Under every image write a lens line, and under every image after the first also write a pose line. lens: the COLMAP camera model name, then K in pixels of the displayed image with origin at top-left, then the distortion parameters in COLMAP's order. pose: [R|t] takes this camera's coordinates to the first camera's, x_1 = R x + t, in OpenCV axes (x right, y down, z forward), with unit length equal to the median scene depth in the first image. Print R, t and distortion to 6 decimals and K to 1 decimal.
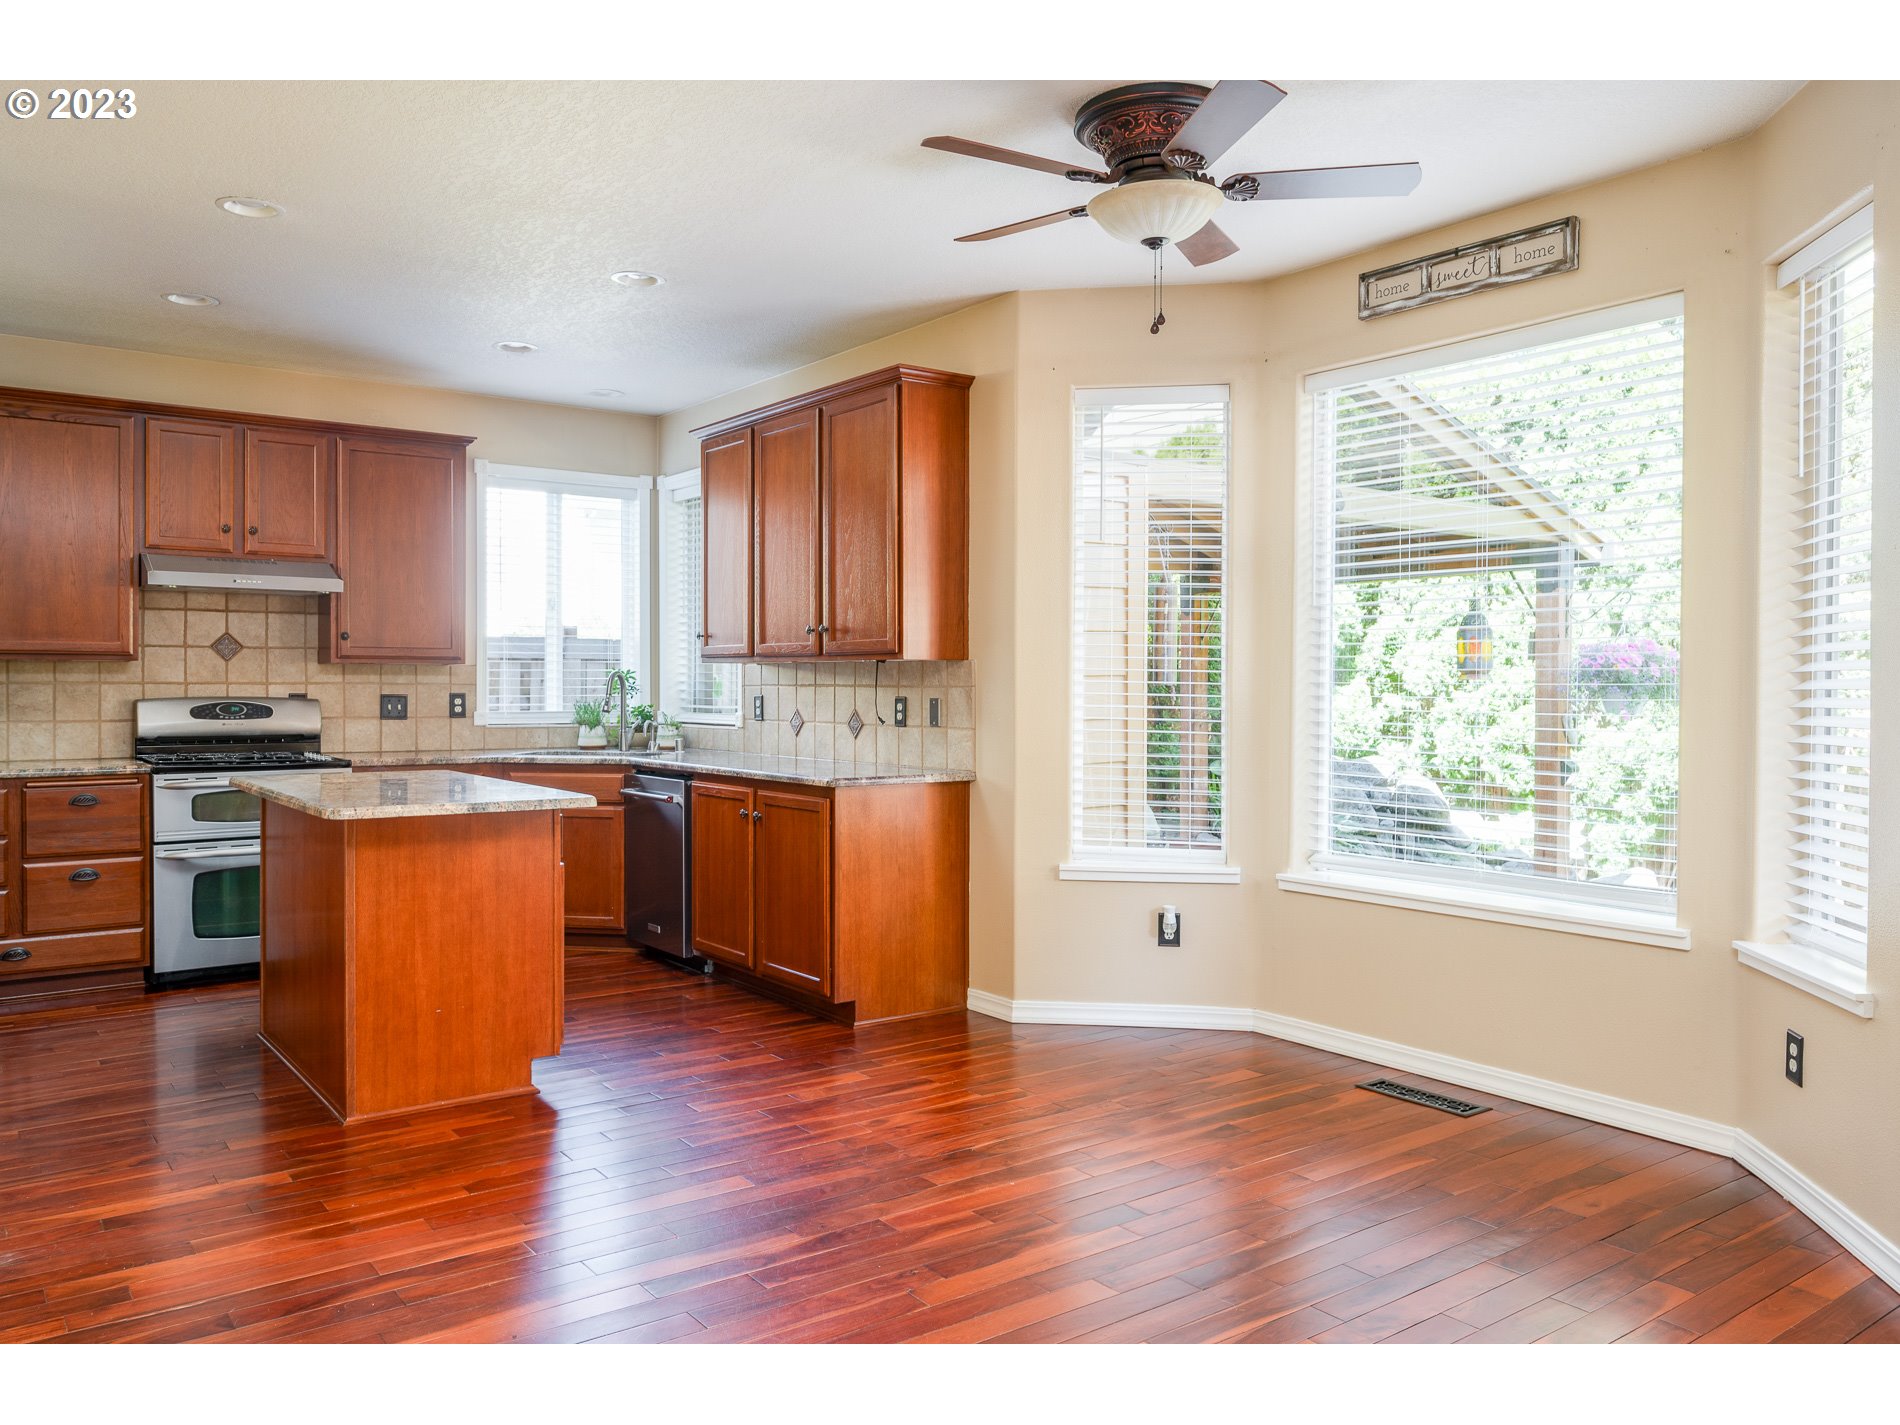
lens RADIAL K [[1416.3, 0, 945.4], [0, 1416.3, 708.4], [0, 0, 1]] dist [-0.004433, 0.000127]
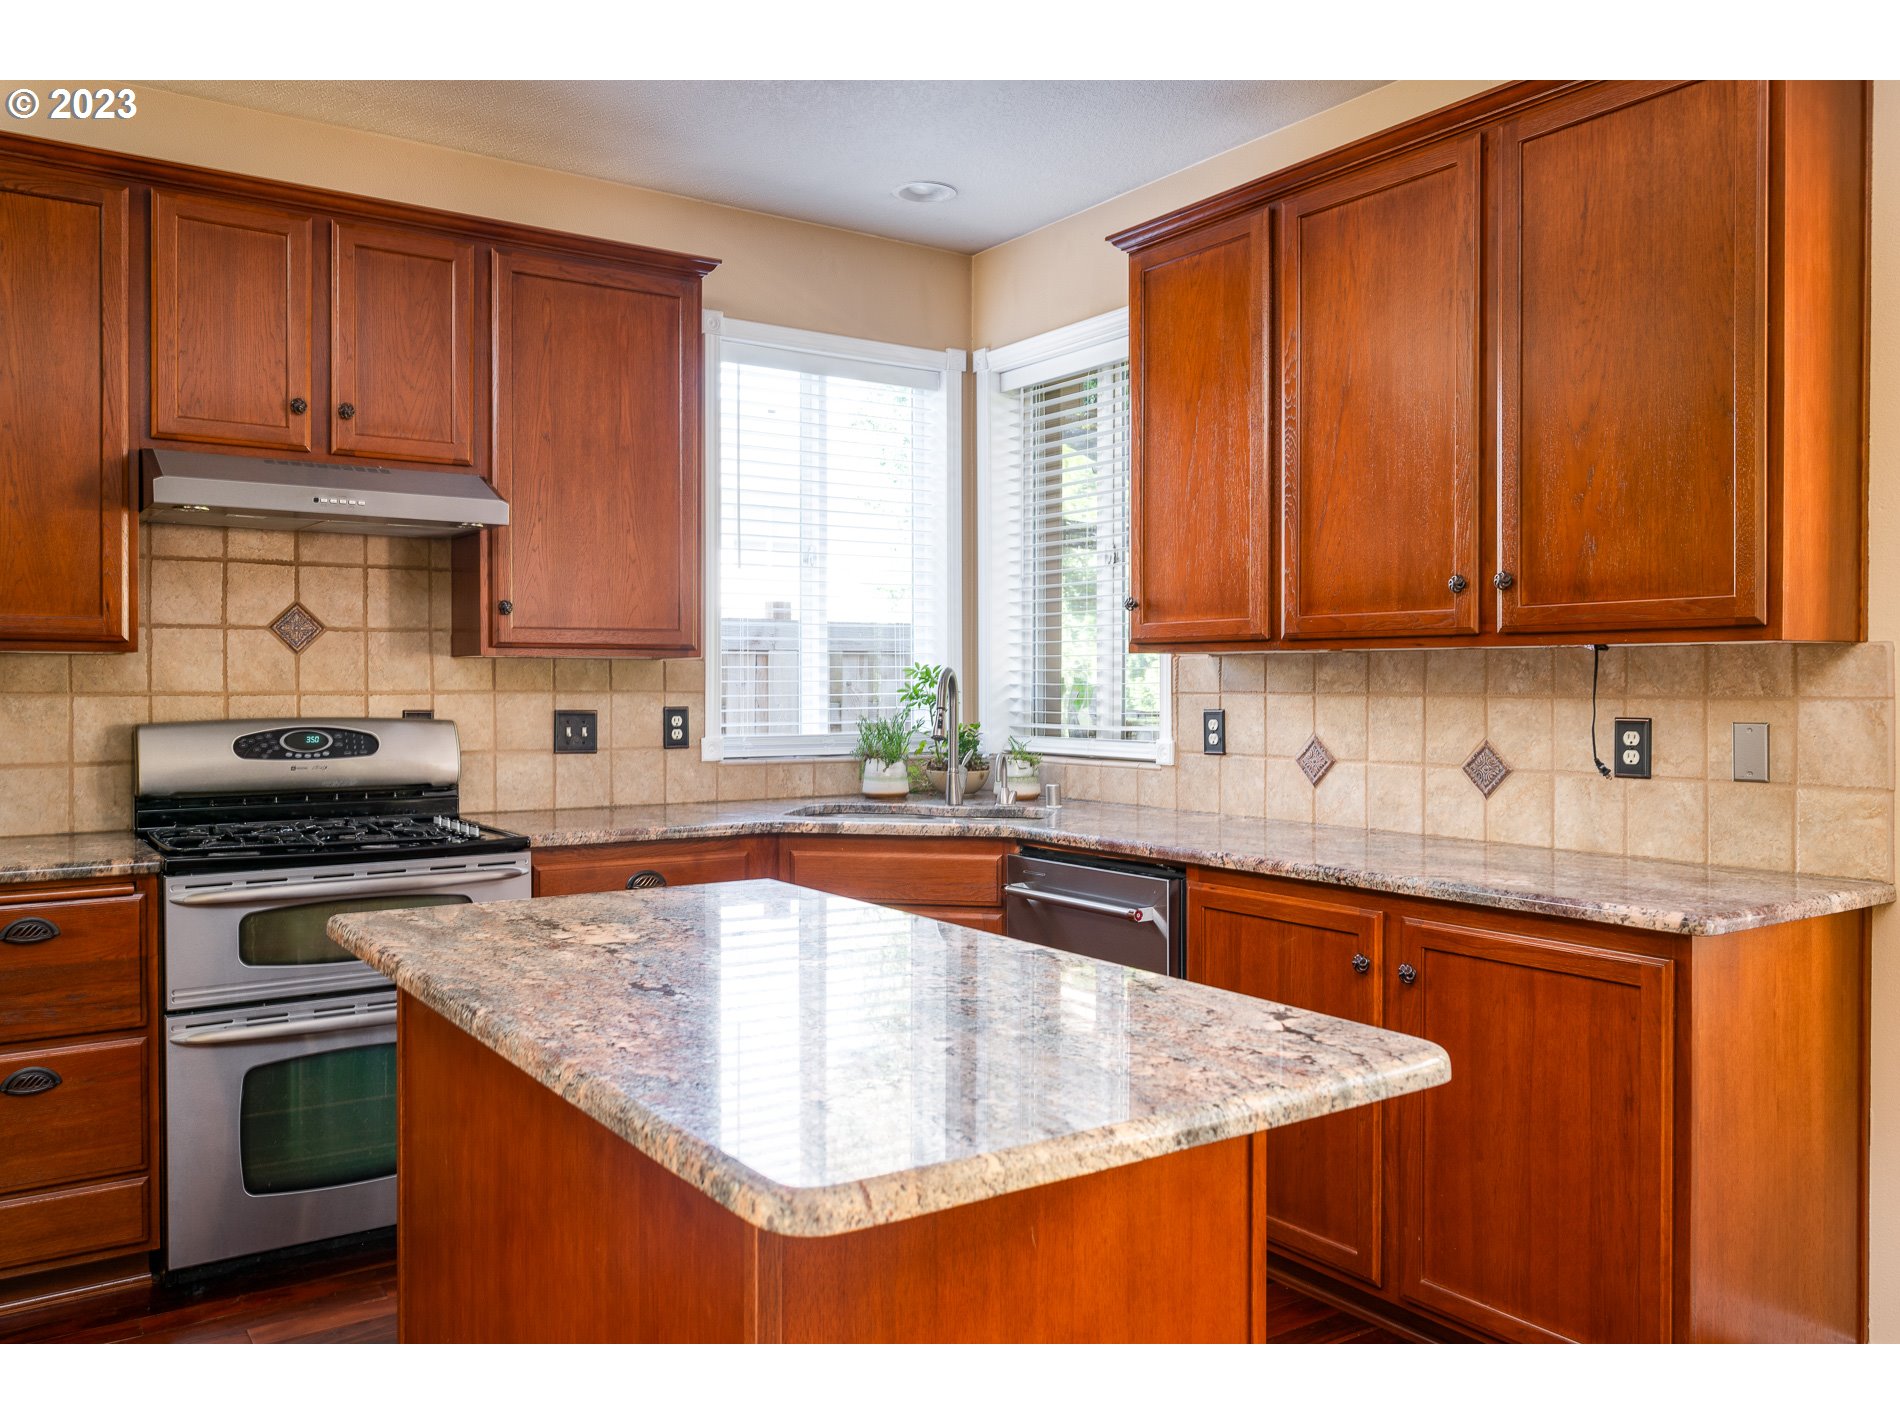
lens RADIAL K [[1555.5, 0, 952.9], [0, 1555.5, 708.9], [0, 0, 1]] dist [0.000748, 0.001760]
pose [[0.998625, -0.002766, -0.052356, -0.217630], [0.002785, 0.999996, 0.000292, -0.010881], [0.052355, -0.000437, 0.998628, 0.400580]]
